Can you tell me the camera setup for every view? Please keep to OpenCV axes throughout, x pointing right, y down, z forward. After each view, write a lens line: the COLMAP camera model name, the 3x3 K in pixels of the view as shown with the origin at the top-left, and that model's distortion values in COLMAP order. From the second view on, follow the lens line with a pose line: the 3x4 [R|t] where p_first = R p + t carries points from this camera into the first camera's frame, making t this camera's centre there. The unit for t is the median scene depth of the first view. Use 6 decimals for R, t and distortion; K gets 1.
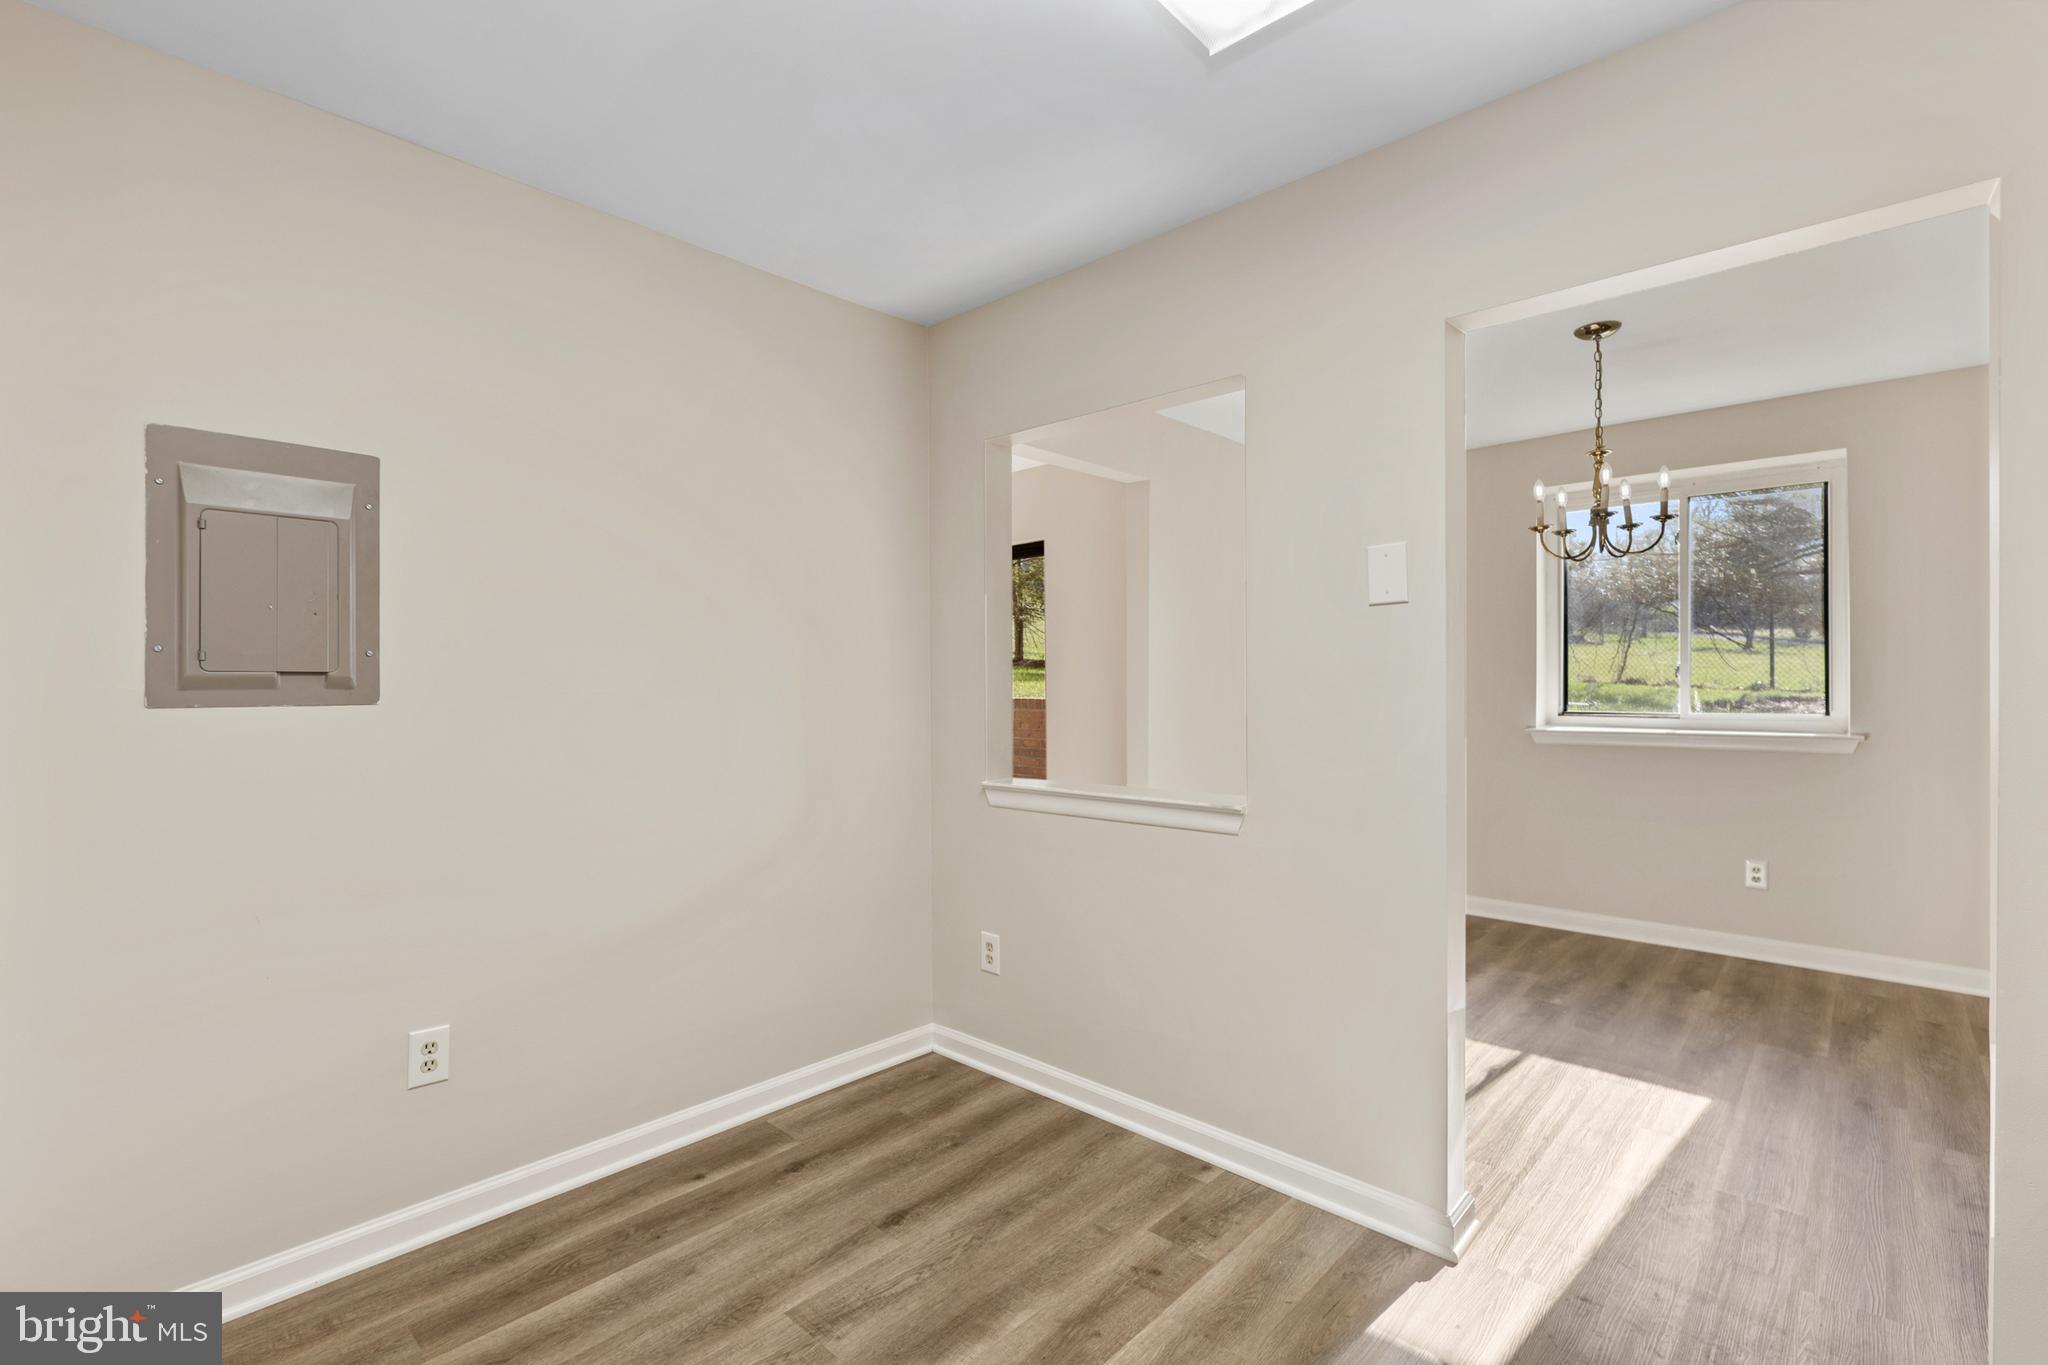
lens RADIAL K [[900.4, 0, 1033.1], [0, 900.4, 679.2], [0, 0, 1]] dist [0.000872, -0.000125]
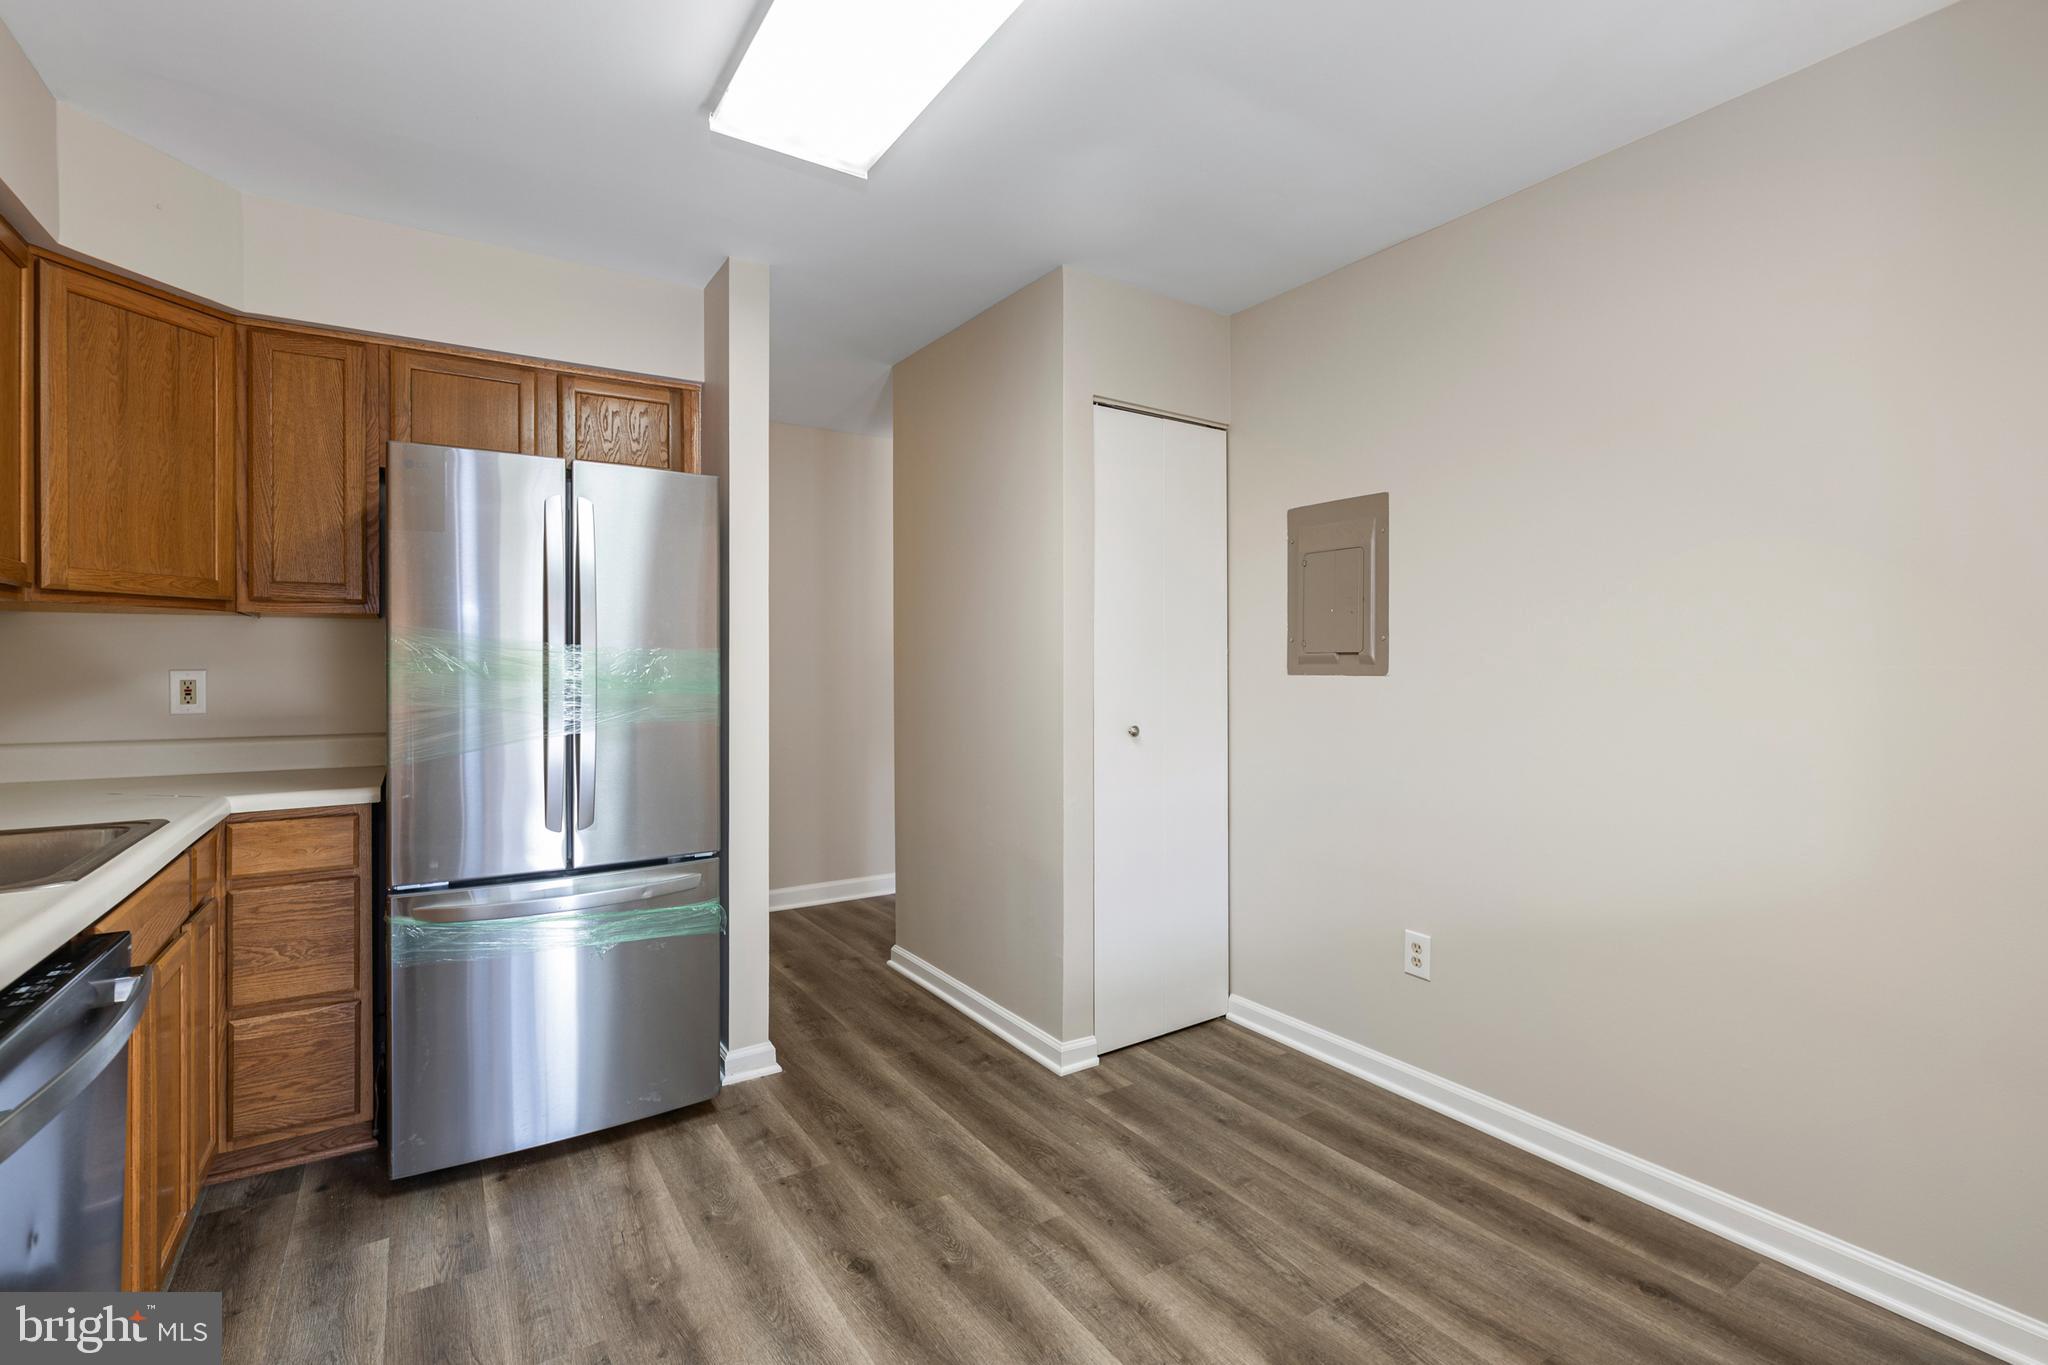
lens RADIAL K [[900.4, 0, 1012.8], [0, 900.4, 671.6], [0, 0, 1]] dist [0.000872, -0.000125]
pose [[-0.228618, 0.007847, -0.973485, 0.707277], [0.005753, 0.999961, 0.006709, 0.009607], [0.973499, -0.004067, -0.228654, 0.760286]]
